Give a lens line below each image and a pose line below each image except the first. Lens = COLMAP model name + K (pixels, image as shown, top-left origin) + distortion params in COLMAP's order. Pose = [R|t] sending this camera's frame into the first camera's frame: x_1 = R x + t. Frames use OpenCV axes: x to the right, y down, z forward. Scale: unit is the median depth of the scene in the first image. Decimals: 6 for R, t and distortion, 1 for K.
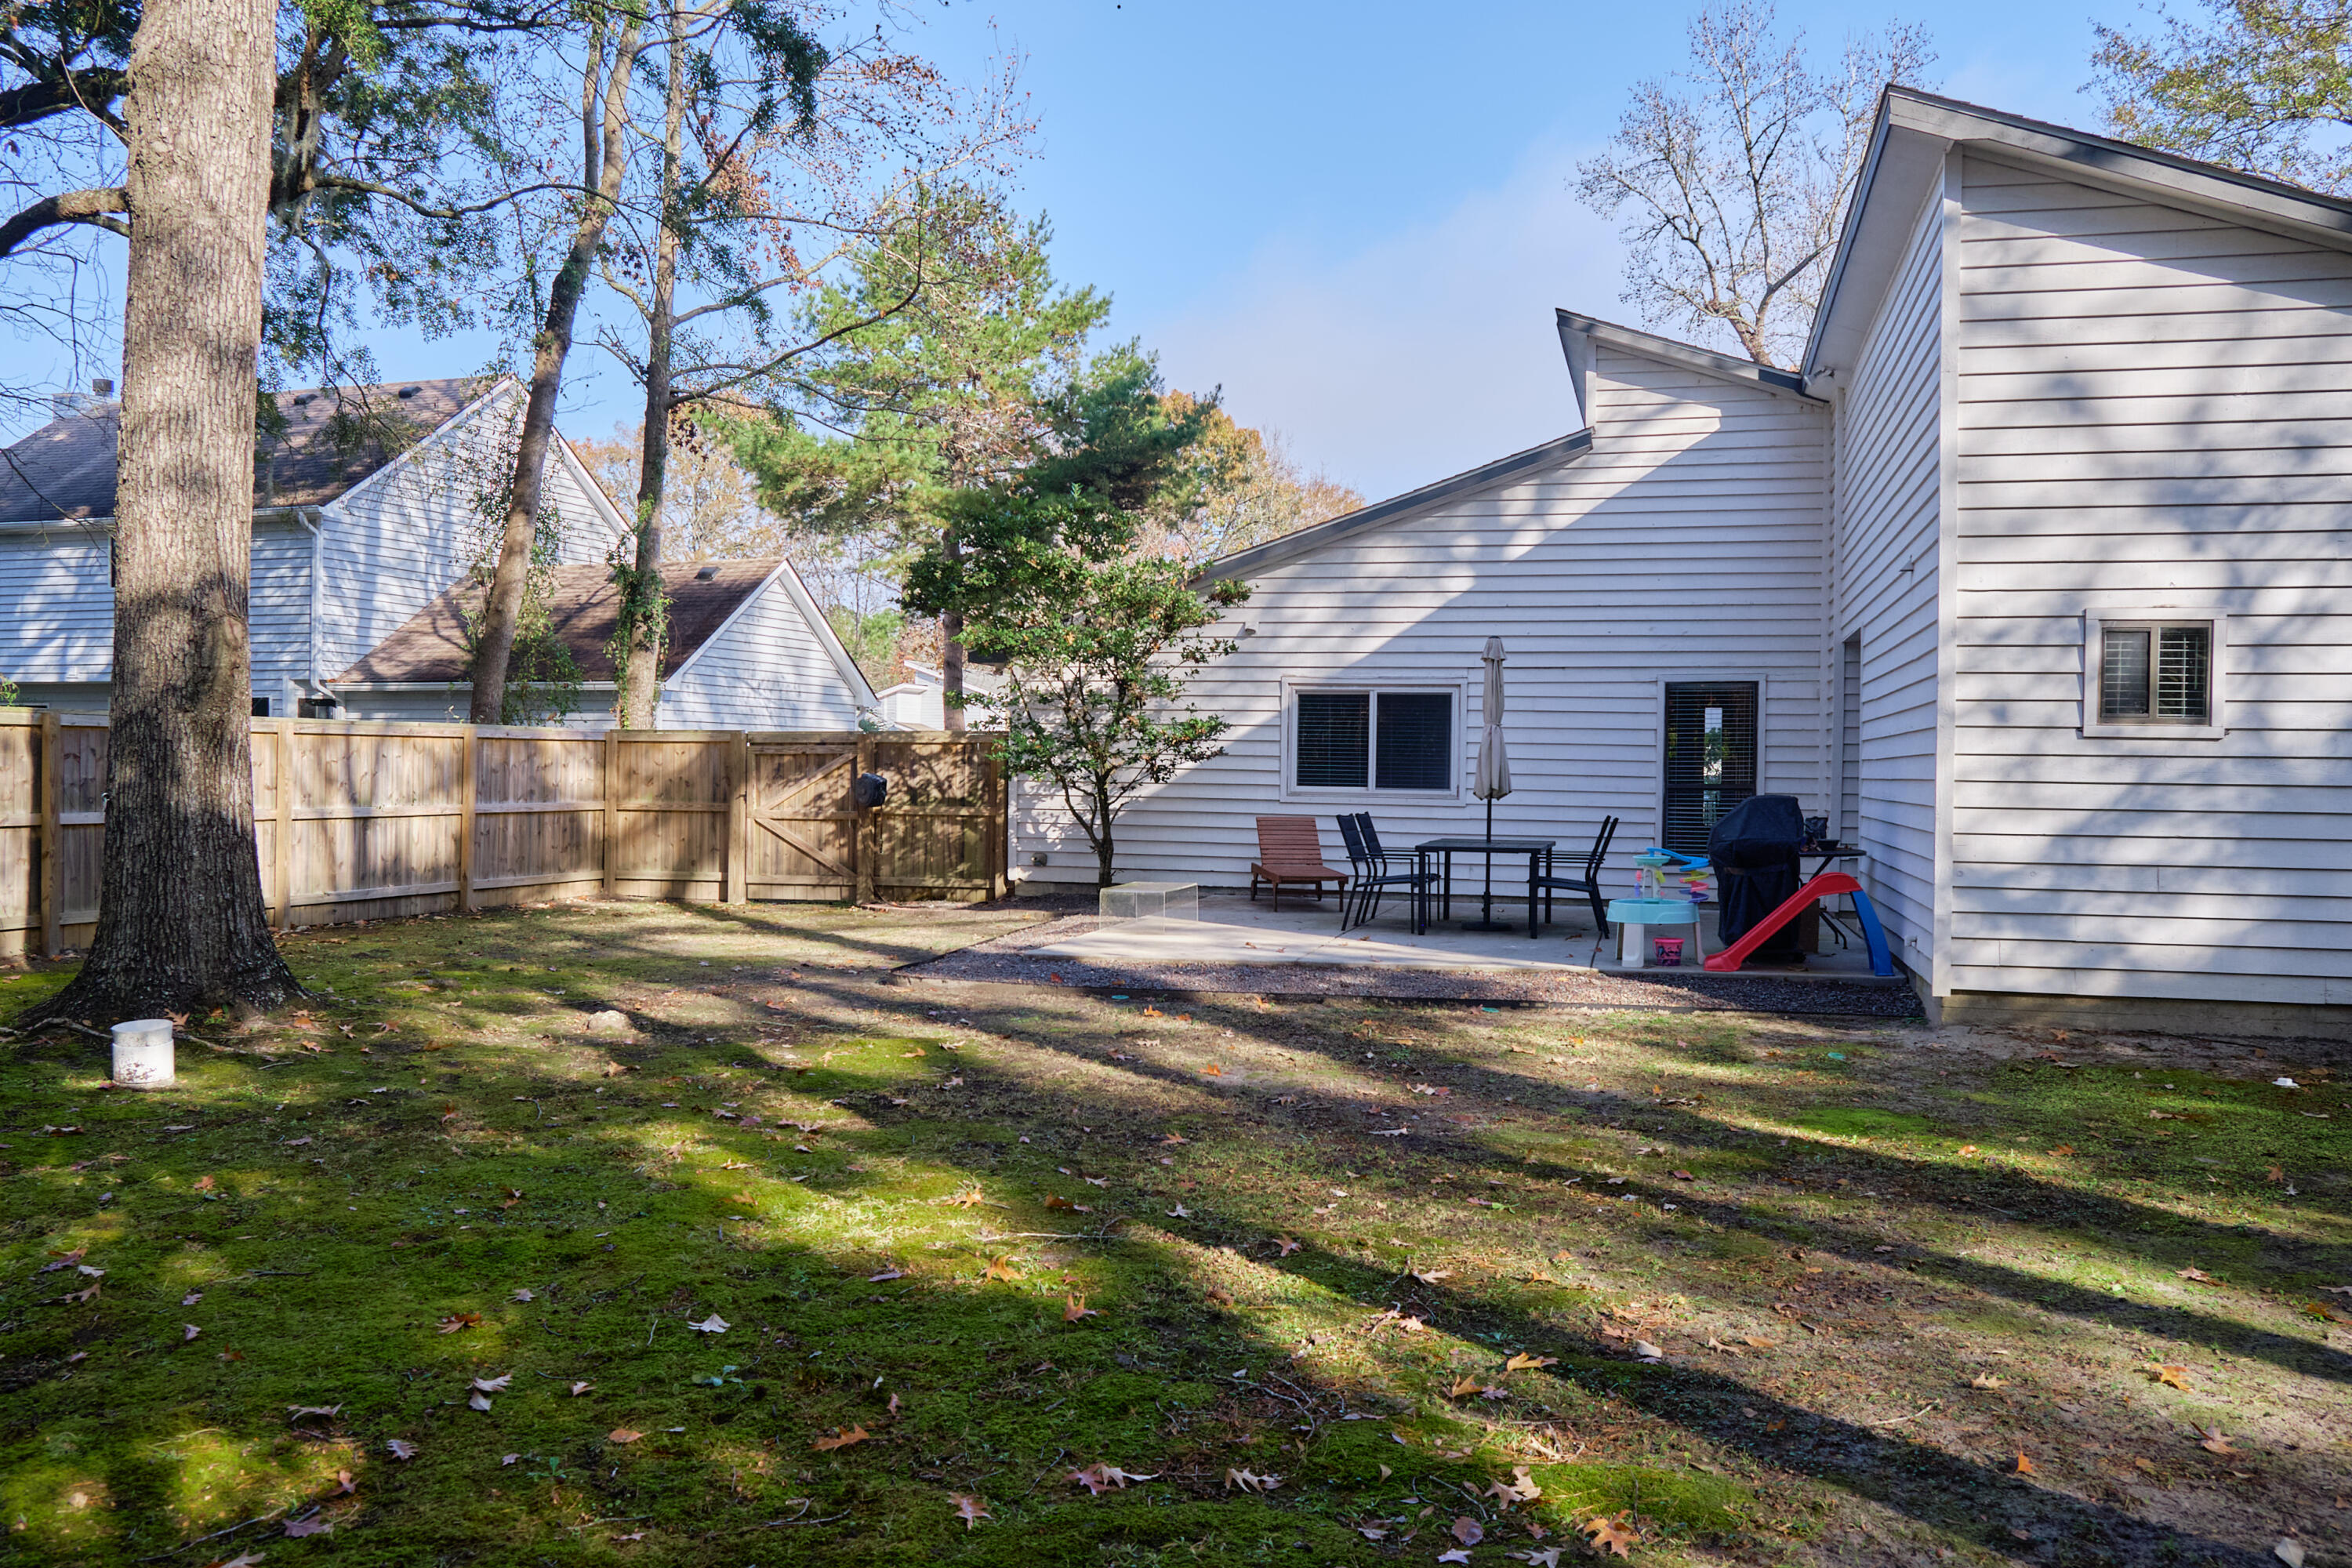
lens RADIAL K [[1921.6, 0, 1176.9], [0, 1921.6, 769.5], [0, 0, 1]] dist [-0.033098, 0.013069]
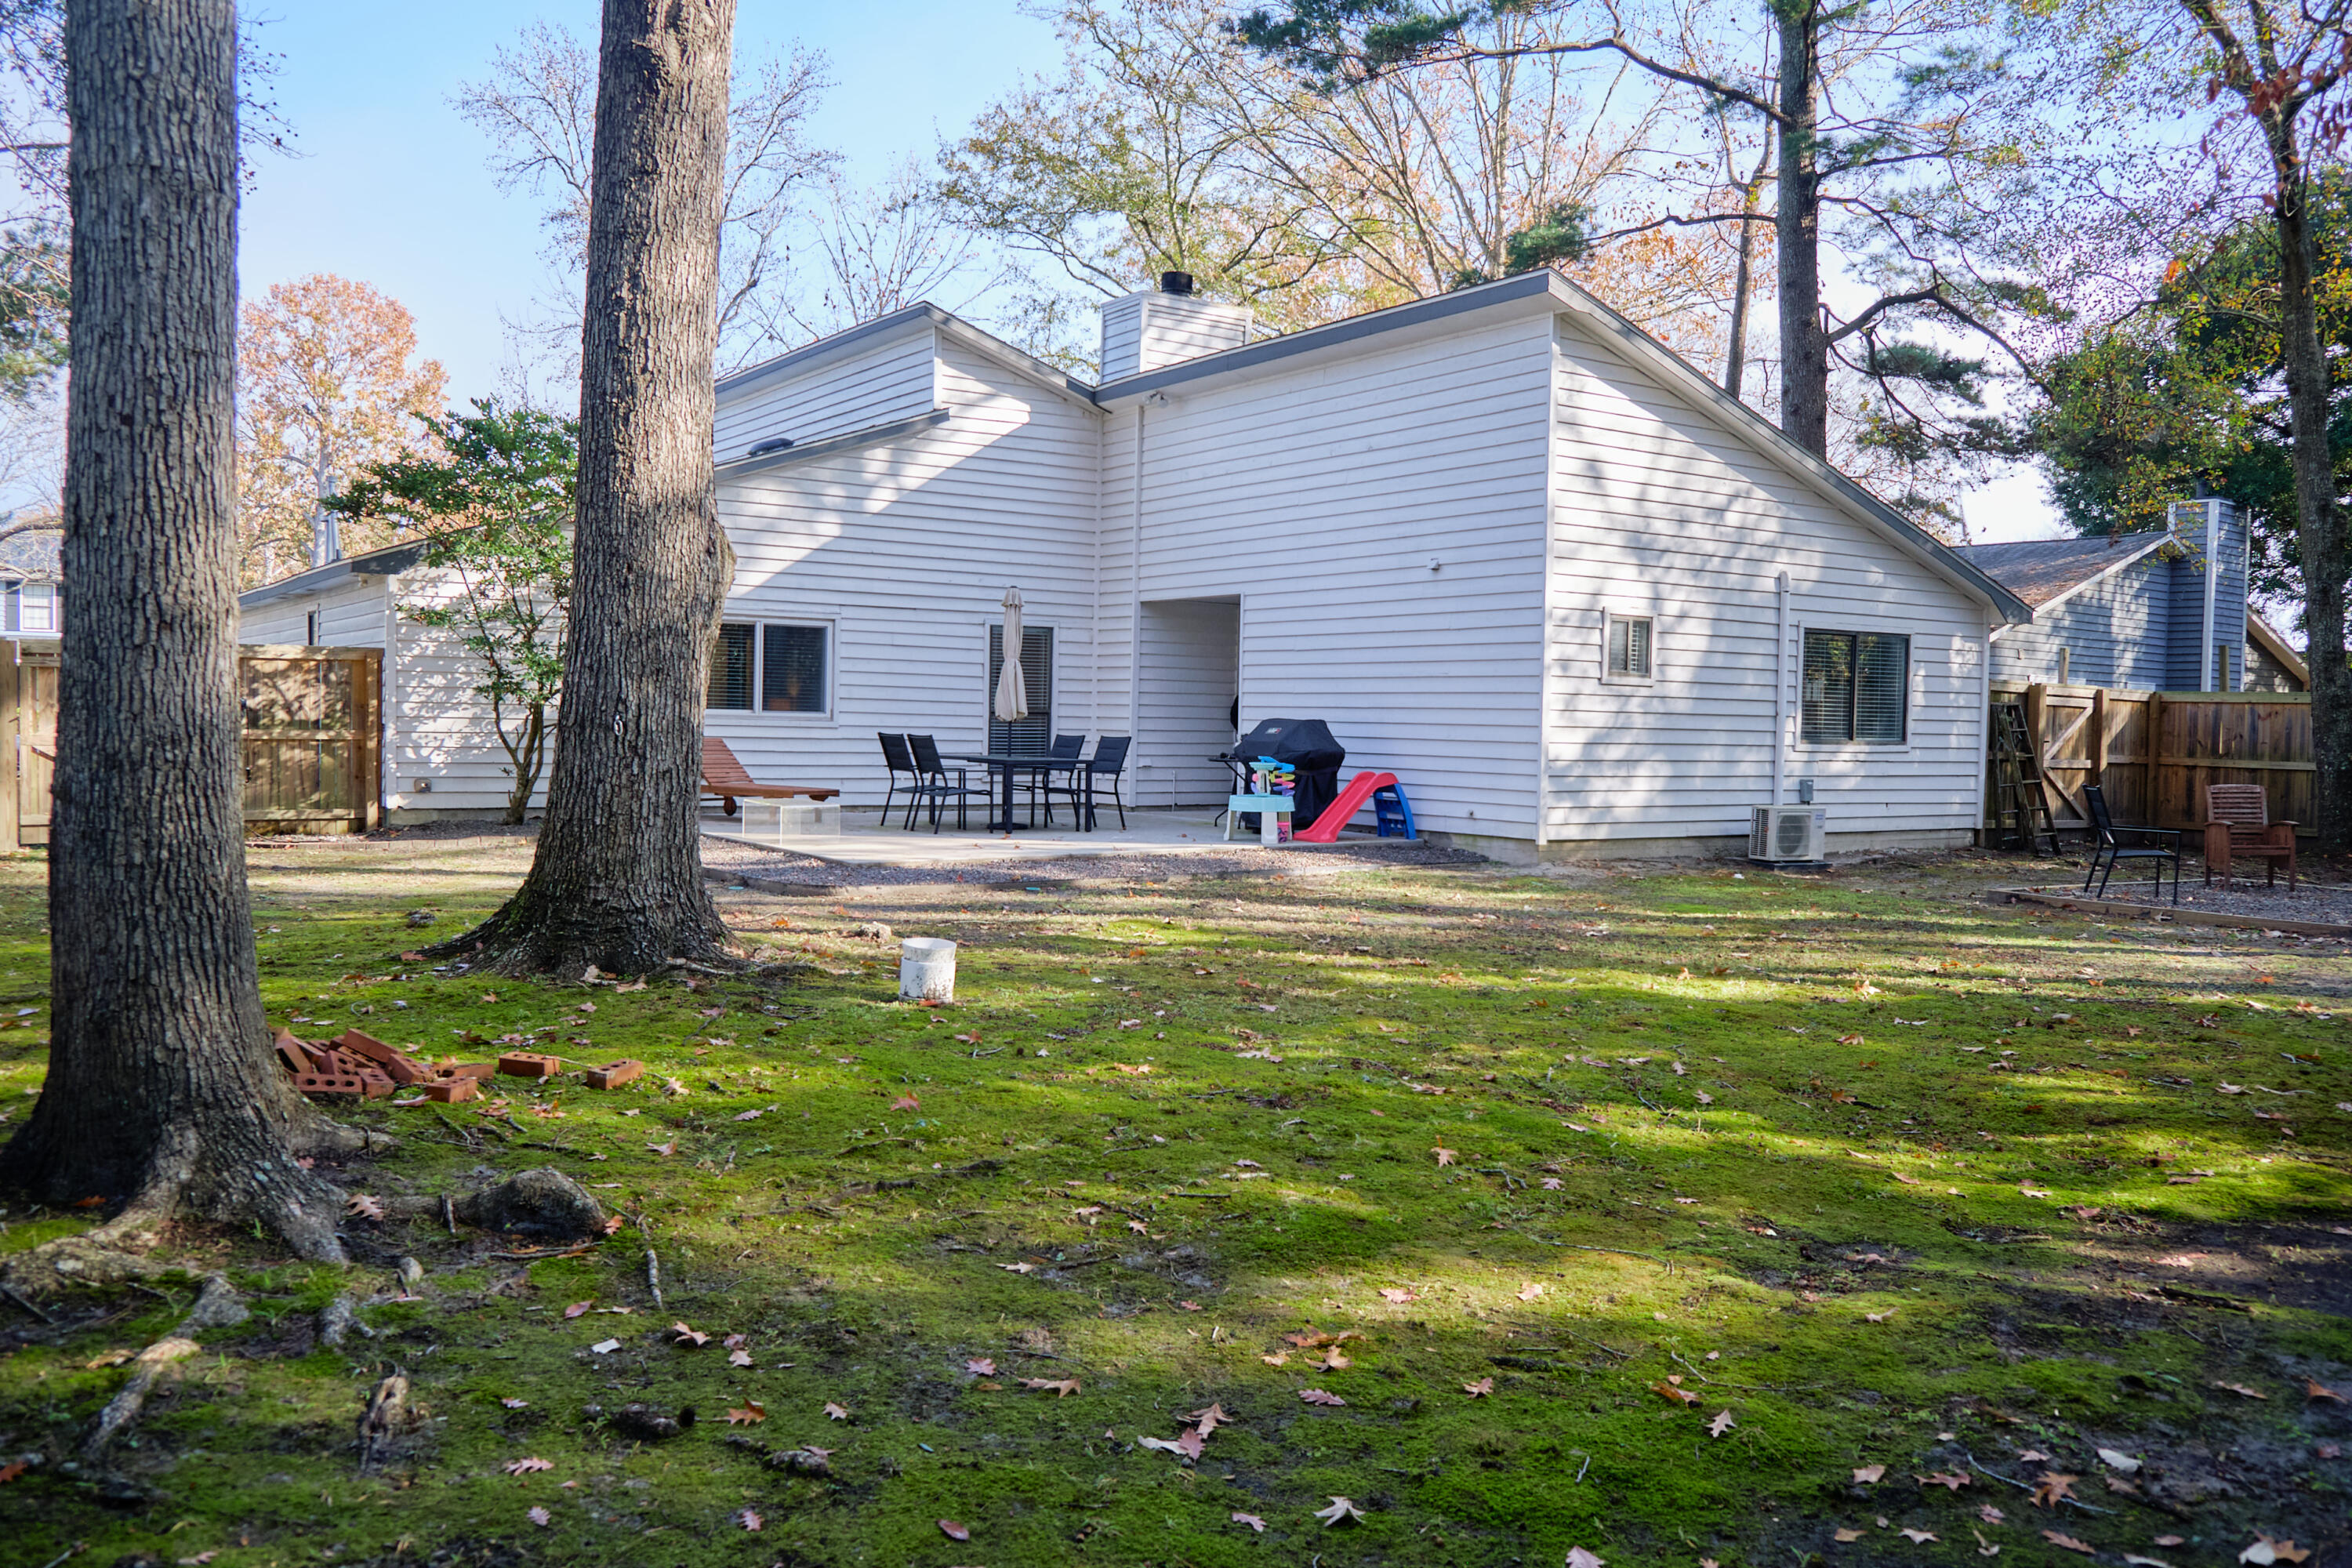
lens RADIAL K [[1921.6, 0, 1177.7], [0, 1921.6, 797.3], [0, 0, 1]] dist [-0.033098, 0.013069]
pose [[0.640968, -0.030618, 0.766956, -0.589583], [-0.011720, 0.998697, 0.049664, 0.001737], [-0.767478, -0.040821, 0.639775, 0.119725]]
